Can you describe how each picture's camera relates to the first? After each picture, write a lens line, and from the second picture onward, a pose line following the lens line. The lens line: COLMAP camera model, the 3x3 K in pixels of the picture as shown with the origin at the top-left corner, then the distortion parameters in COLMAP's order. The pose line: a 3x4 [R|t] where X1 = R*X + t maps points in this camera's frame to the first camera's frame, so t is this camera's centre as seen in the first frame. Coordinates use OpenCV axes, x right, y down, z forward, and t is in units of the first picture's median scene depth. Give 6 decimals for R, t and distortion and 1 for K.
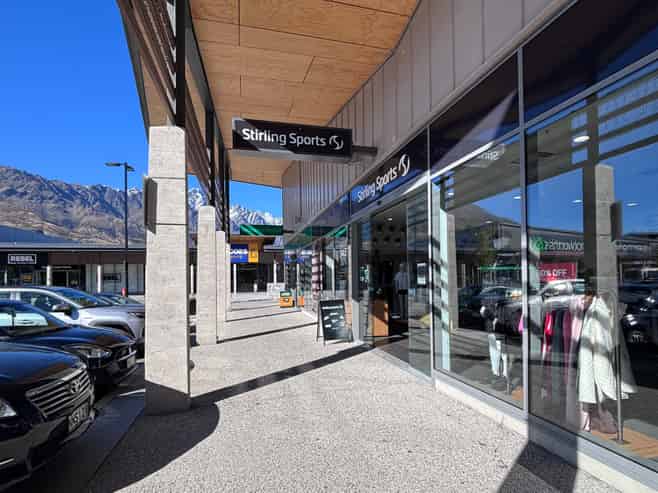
lens RADIAL K [[331.7, 0, 329.0], [0, 331.7, 246.5], [0, 0, 1]] dist [-0.000239, -0.001652]
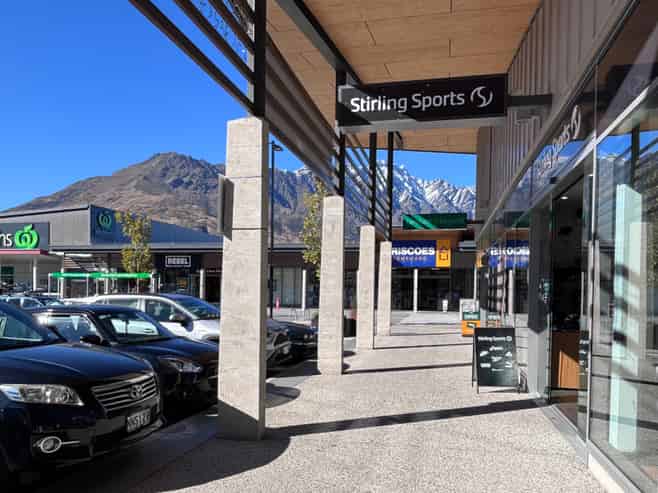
lens RADIAL K [[485.8, 0, 329.0], [0, 485.8, 246.5], [0, 0, 1]] dist [0.106793, -0.159824]
pose [[0.902773, -0.011357, -0.429967, 0.182574], [0.013484, 0.999907, 0.001899, -0.011976], [0.429905, -0.007512, 0.902843, -0.058509]]
